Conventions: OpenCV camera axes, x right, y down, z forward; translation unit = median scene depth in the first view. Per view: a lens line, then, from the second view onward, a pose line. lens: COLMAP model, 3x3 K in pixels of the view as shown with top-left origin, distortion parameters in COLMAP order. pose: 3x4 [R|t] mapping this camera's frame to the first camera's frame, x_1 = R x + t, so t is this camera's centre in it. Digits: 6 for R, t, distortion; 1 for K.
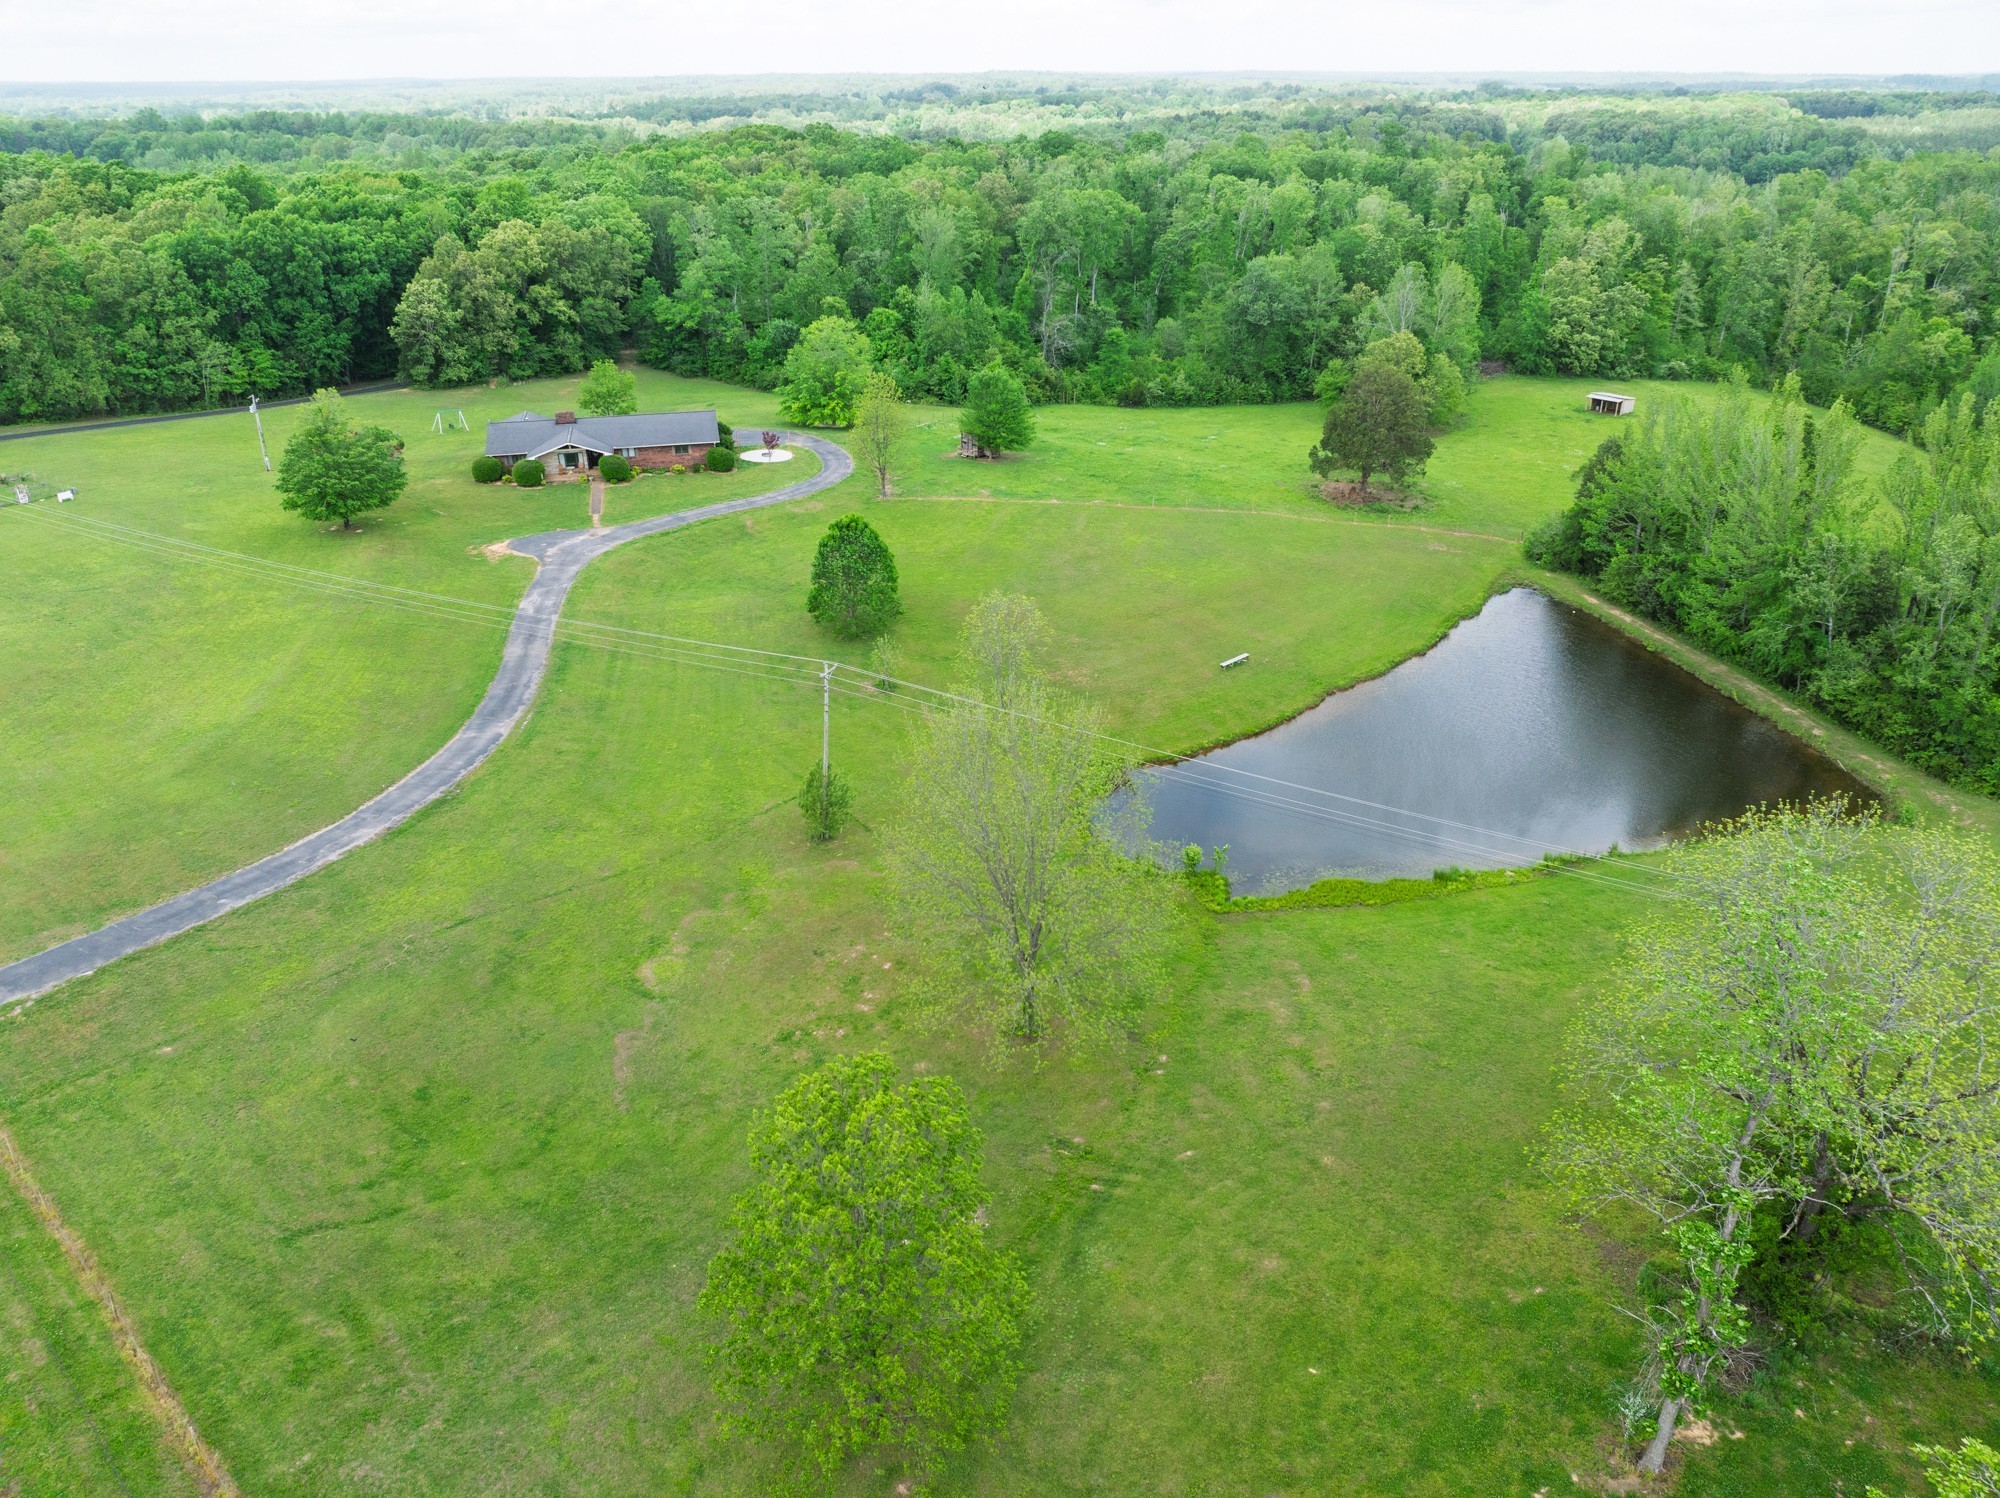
lens RADIAL K [[1393.1, 0, 1000.0], [0, 1393.1, 749.0], [0, 0, 1]] dist [-0.049176, 0.014291]
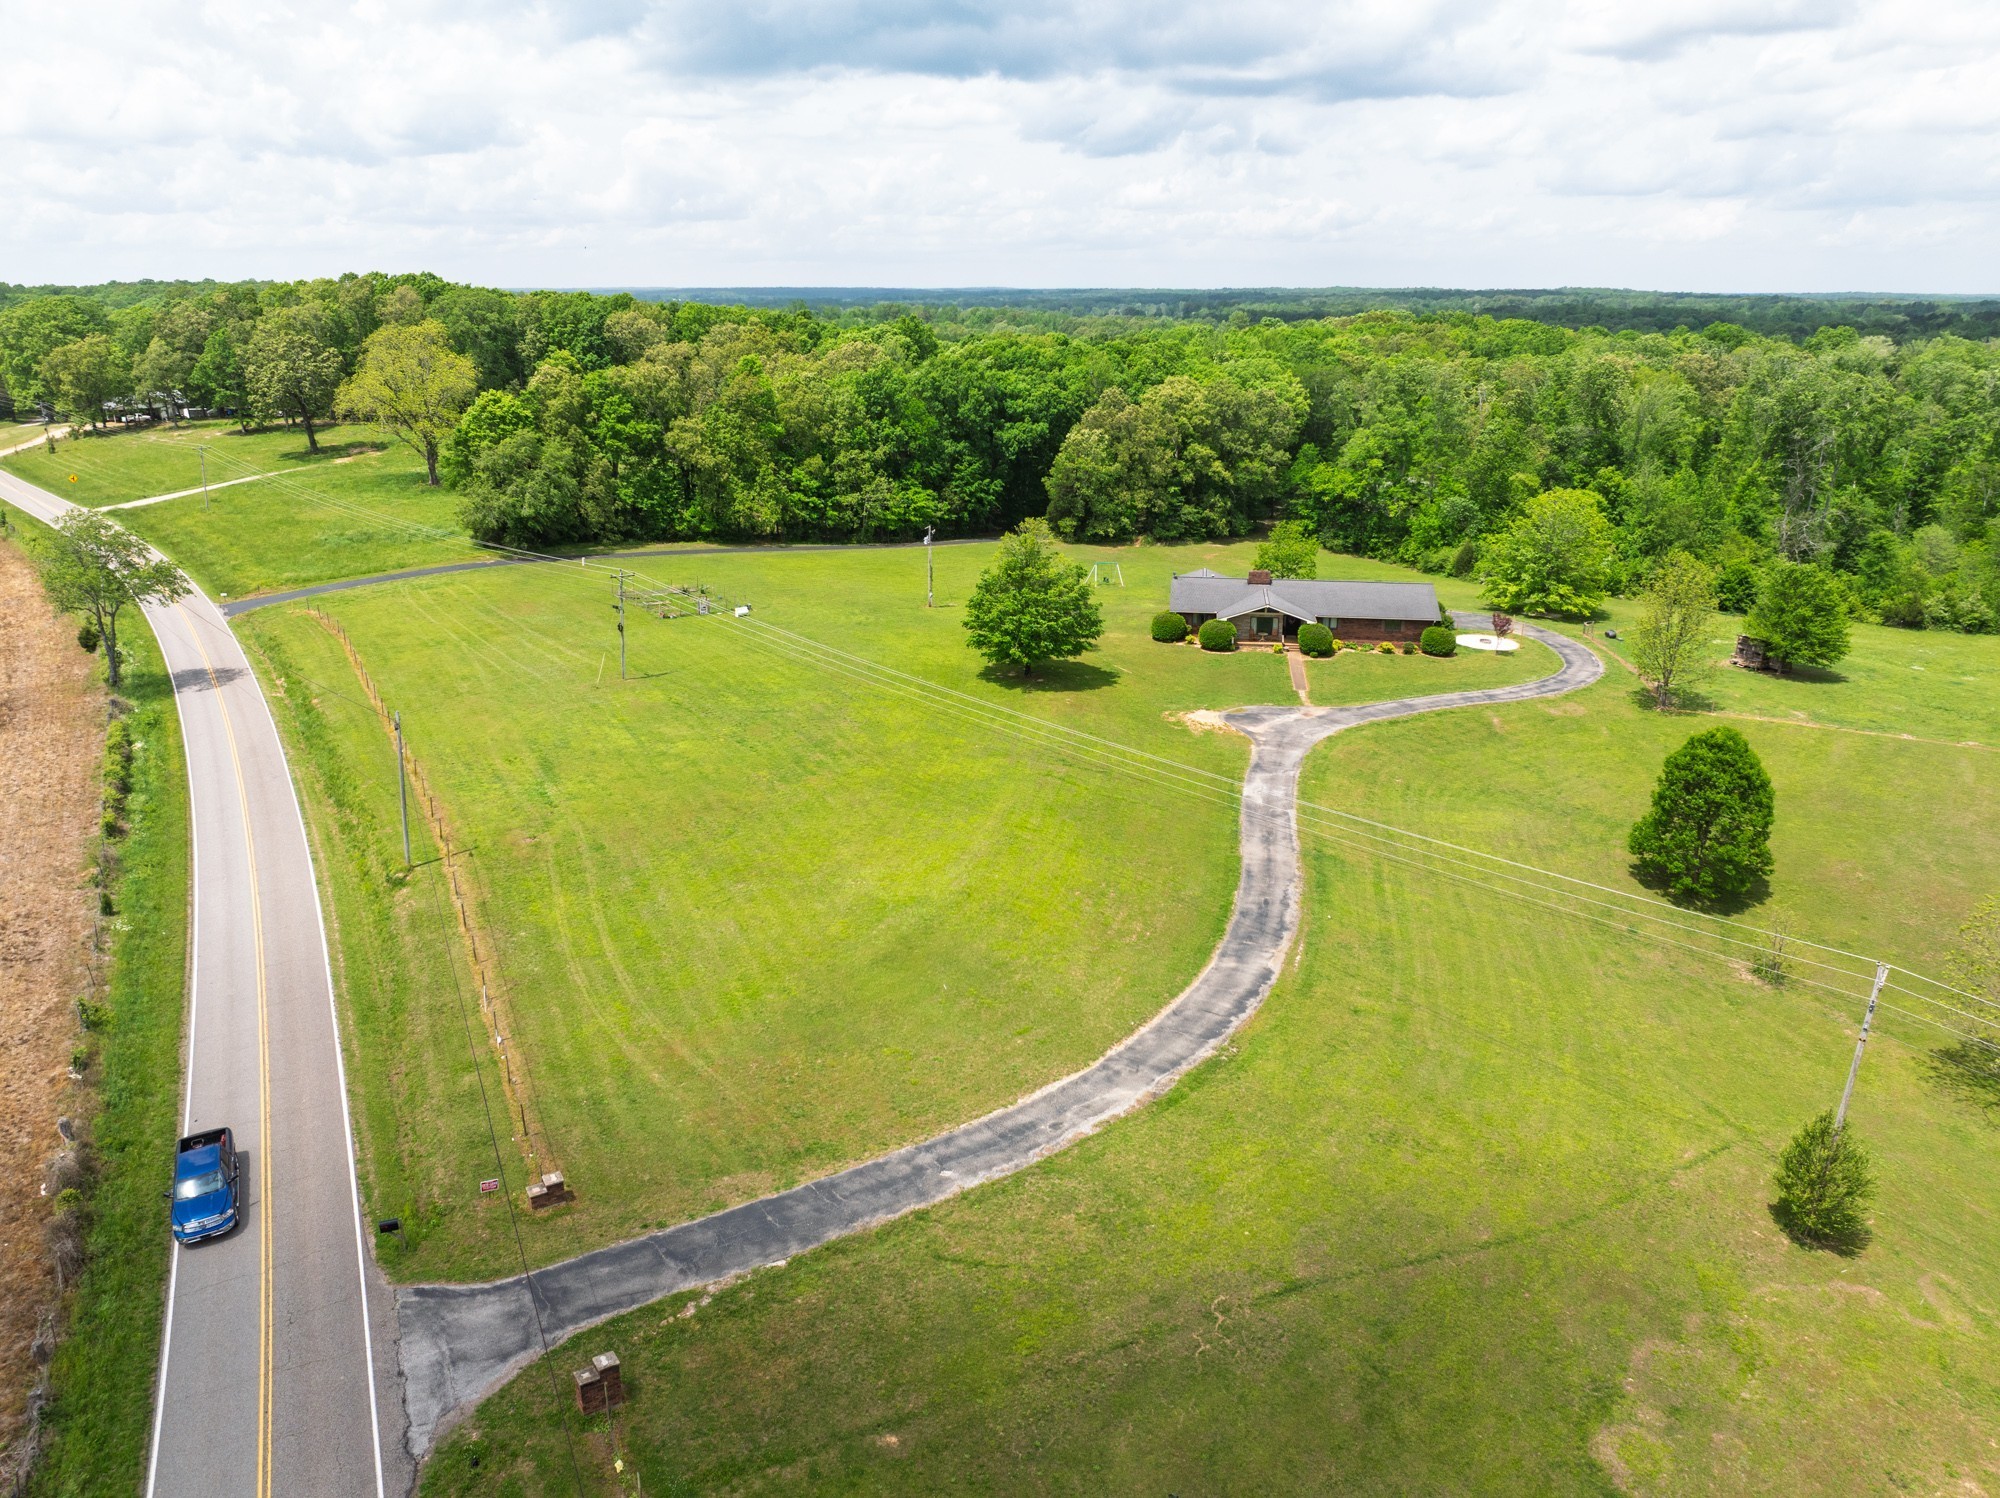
lens RADIAL K [[1393.1, 0, 1000.0], [0, 1393.1, 749.0], [0, 0, 1]] dist [-0.049176, 0.014291]
pose [[0.932225, 0.114458, -0.343302, -0.170492], [-0.159945, 0.981292, -0.107160, -0.015952], [0.324614, 0.154807, 0.933092, 0.165832]]
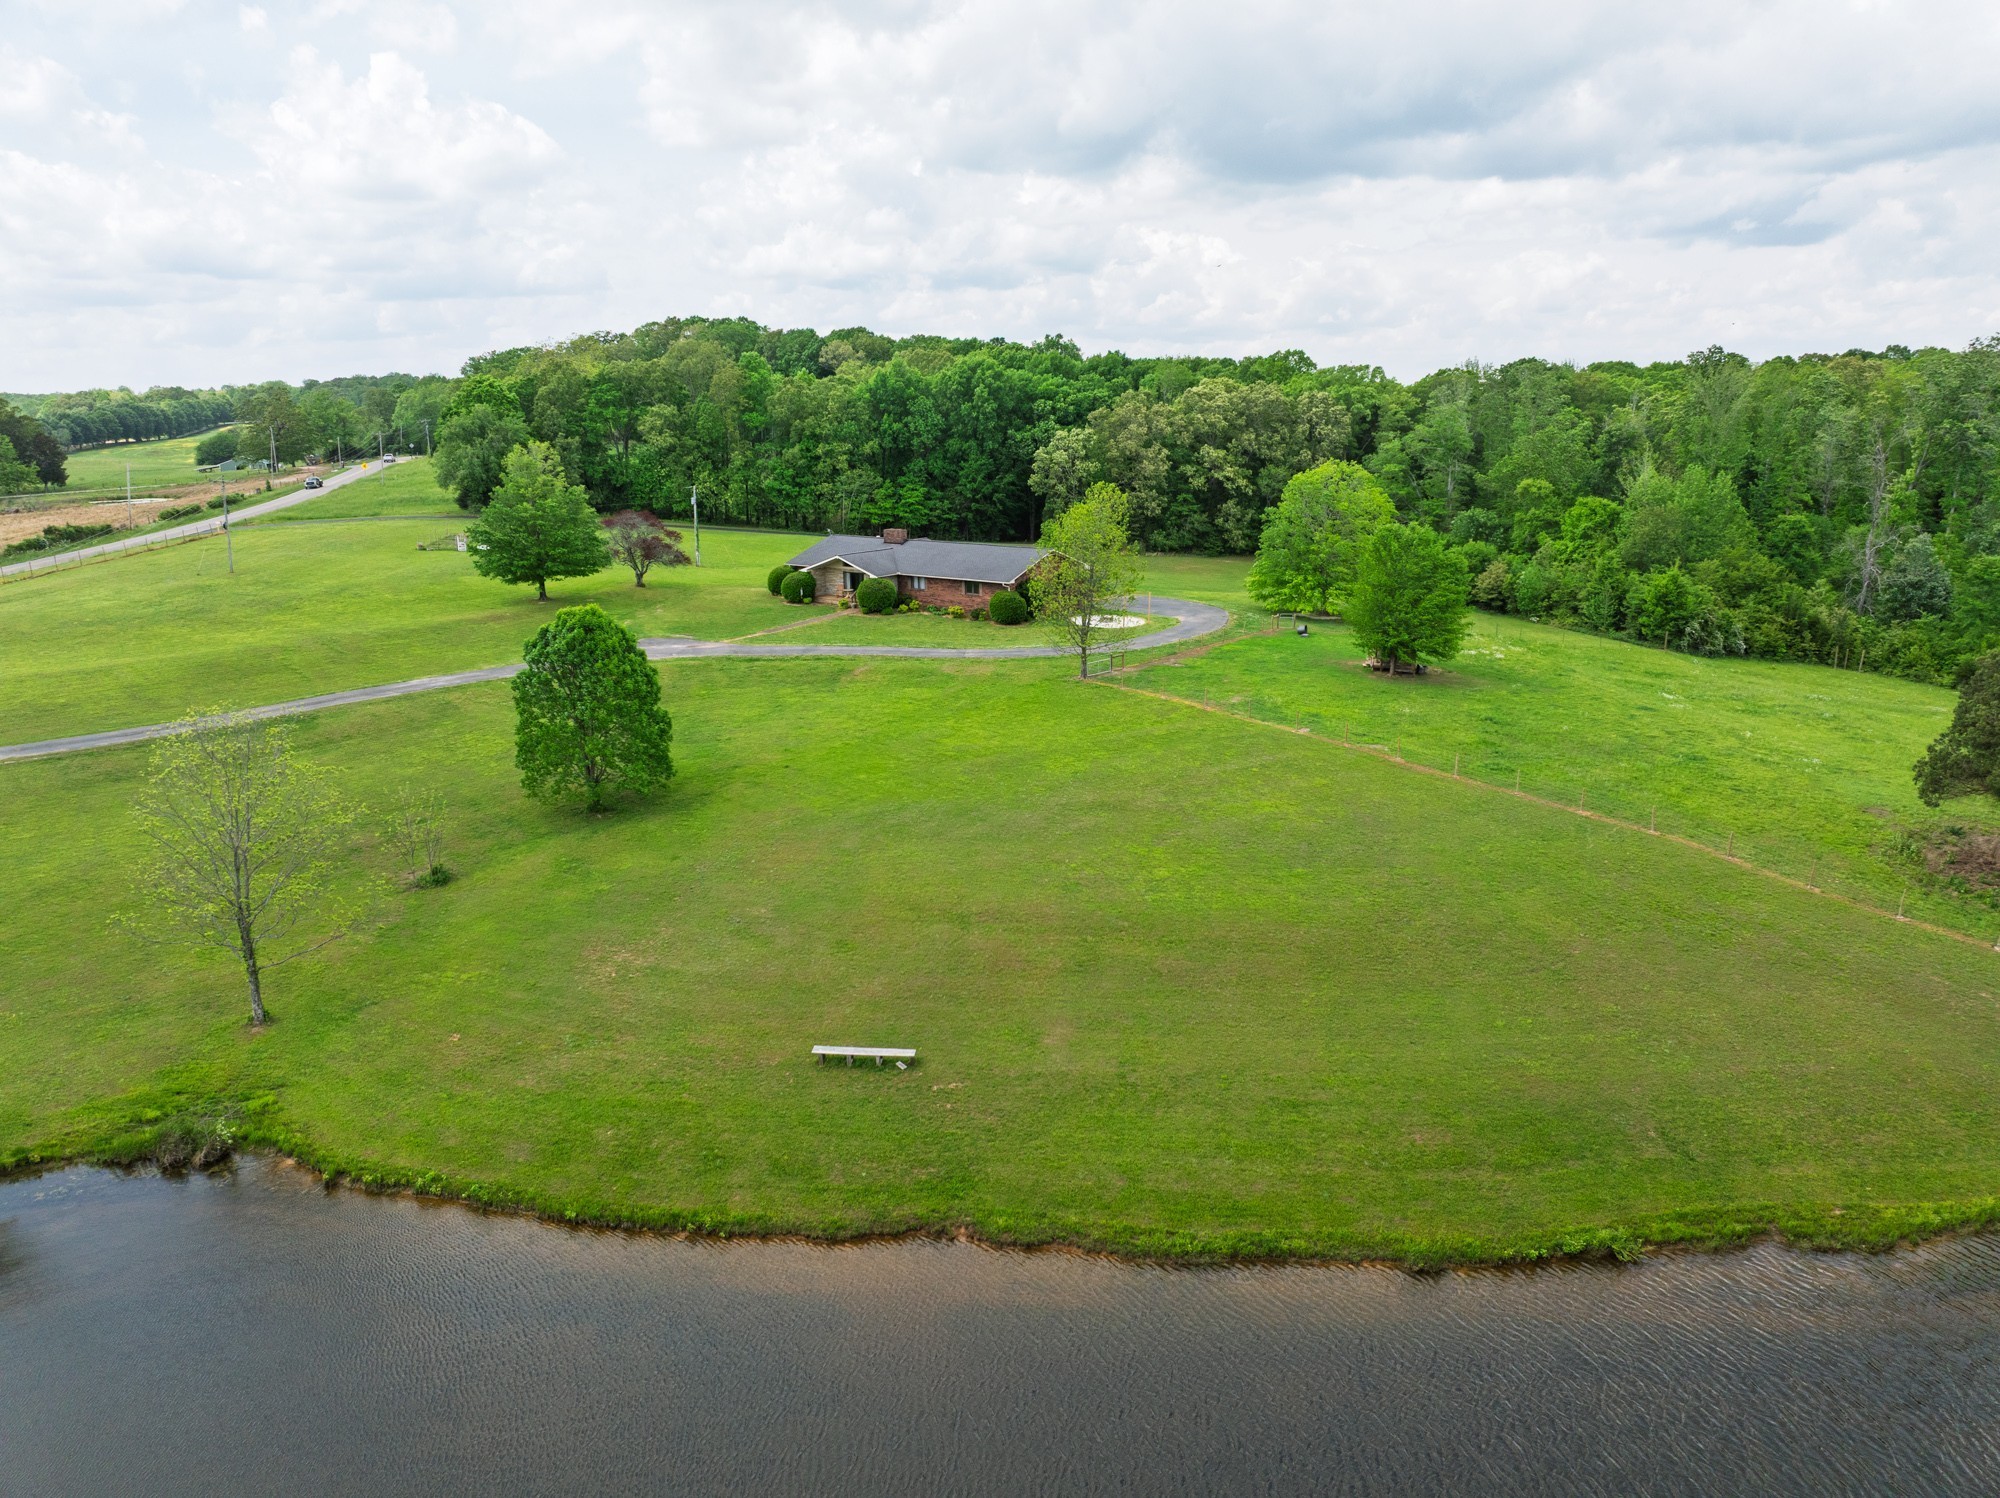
lens RADIAL K [[1393.1, 0, 1000.0], [0, 1393.1, 749.0], [0, 0, 1]] dist [-0.049176, 0.014291]
pose [[0.637900, 0.182368, -0.748215, 0.388726], [-0.328028, 0.943358, -0.049733, -0.114418], [0.696765, 0.277160, 0.661590, 0.600735]]
